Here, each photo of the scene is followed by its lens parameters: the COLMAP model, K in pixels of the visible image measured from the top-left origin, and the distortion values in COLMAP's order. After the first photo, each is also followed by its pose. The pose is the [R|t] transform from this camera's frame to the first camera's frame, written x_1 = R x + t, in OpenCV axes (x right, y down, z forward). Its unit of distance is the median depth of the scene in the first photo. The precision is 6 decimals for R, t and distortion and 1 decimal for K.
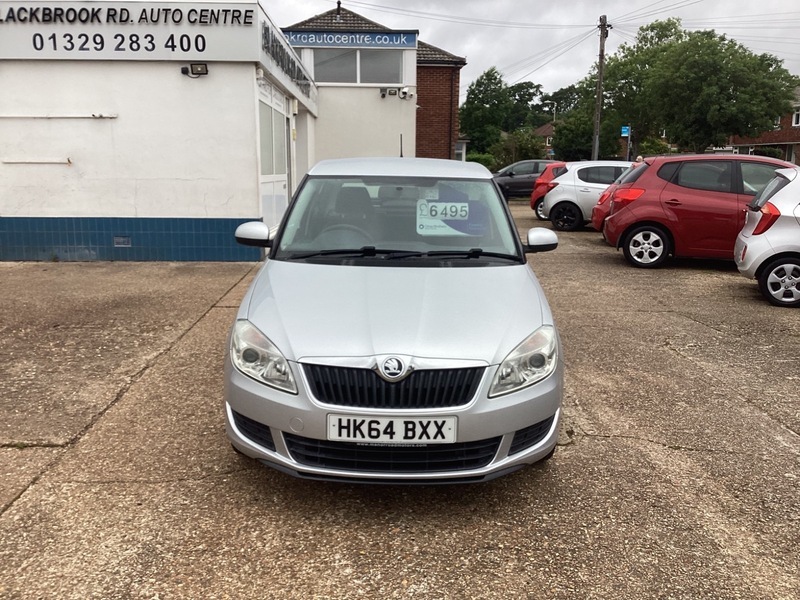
lens RADIAL K [[714.0, 0, 394.7], [0, 714.0, 303.5], [0, 0, 1]] dist [0.031640, -0.082236]
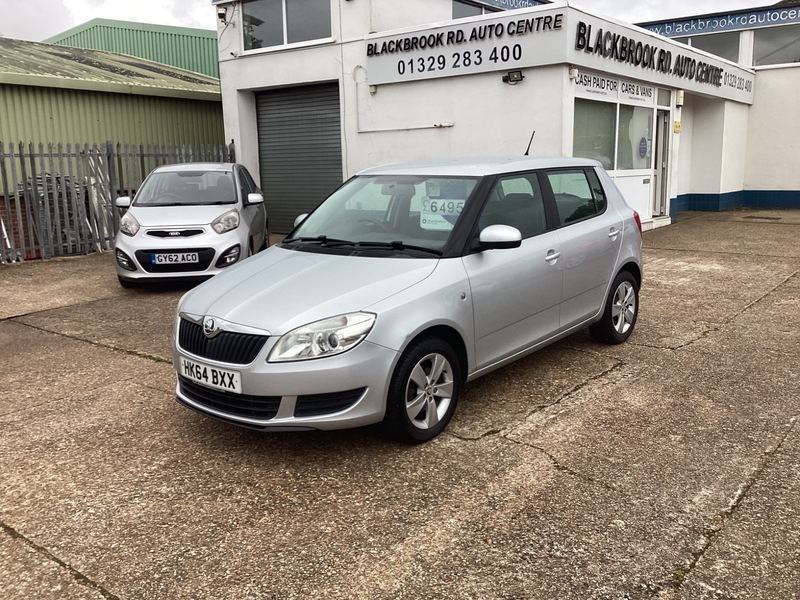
lens RADIAL K [[714.0, 0, 397.9], [0, 714.0, 295.7], [0, 0, 1]] dist [0.031640, -0.082236]
pose [[0.773758, 0.085395, -0.627699, 0.300412], [-0.089216, 0.995686, 0.025482, -0.008212], [0.627168, 0.036284, 0.778039, 0.058236]]
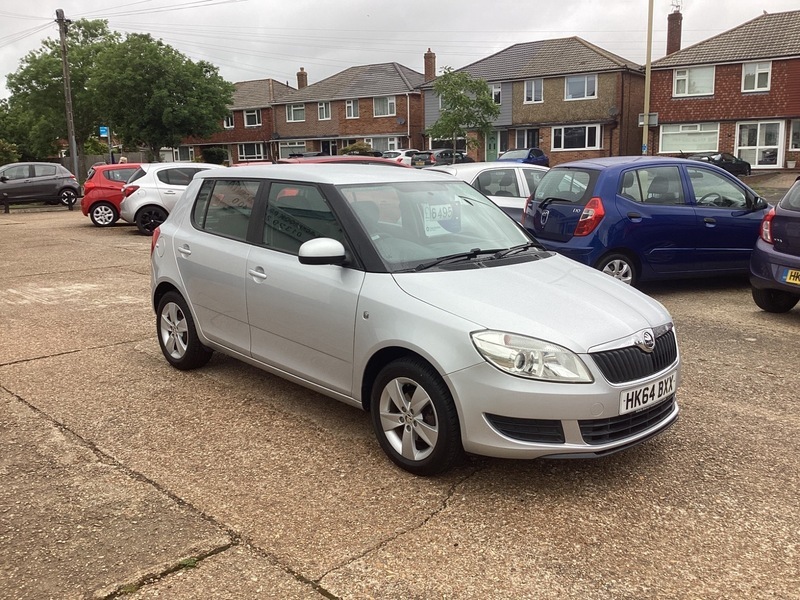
lens RADIAL K [[714.0, 0, 394.0], [0, 714.0, 299.6], [0, 0, 1]] dist [0.031640, -0.082236]
pose [[0.731738, -0.145024, 0.665979, -0.308553], [0.148409, 0.987559, 0.051989, -0.028772], [-0.665233, 0.060795, 0.744157, 0.110431]]
